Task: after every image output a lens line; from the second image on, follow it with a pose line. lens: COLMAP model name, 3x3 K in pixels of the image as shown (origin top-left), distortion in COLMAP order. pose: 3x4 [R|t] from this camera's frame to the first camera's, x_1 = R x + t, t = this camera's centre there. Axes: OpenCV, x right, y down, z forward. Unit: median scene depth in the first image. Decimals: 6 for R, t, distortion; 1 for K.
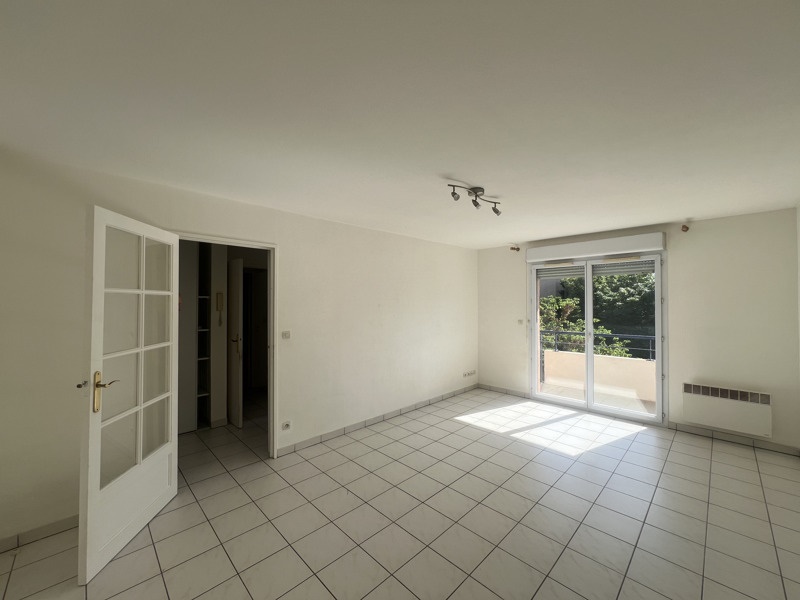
lens RADIAL K [[320.5, 0, 400.9], [0, 320.5, 300.5], [0, 0, 1]] dist [-0.002207, 0.001019]
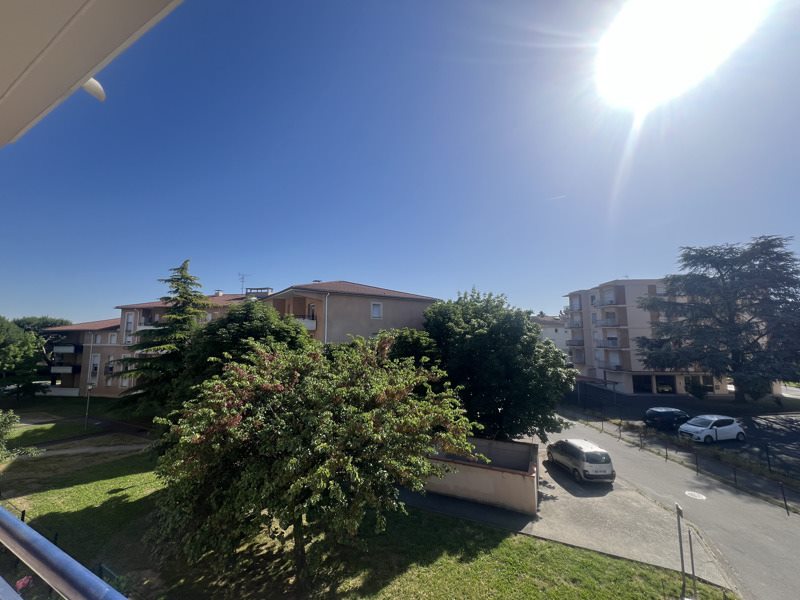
lens RADIAL K [[320.5, 0, 397.3], [0, 320.5, 300.0], [0, 0, 1]] dist [-0.002207, 0.001019]
pose [[0.951172, 0.038428, 0.306260, 0.216692], [-0.005967, 0.994324, -0.106230, 0.004576], [-0.308604, 0.099216, 0.946002, 0.211984]]
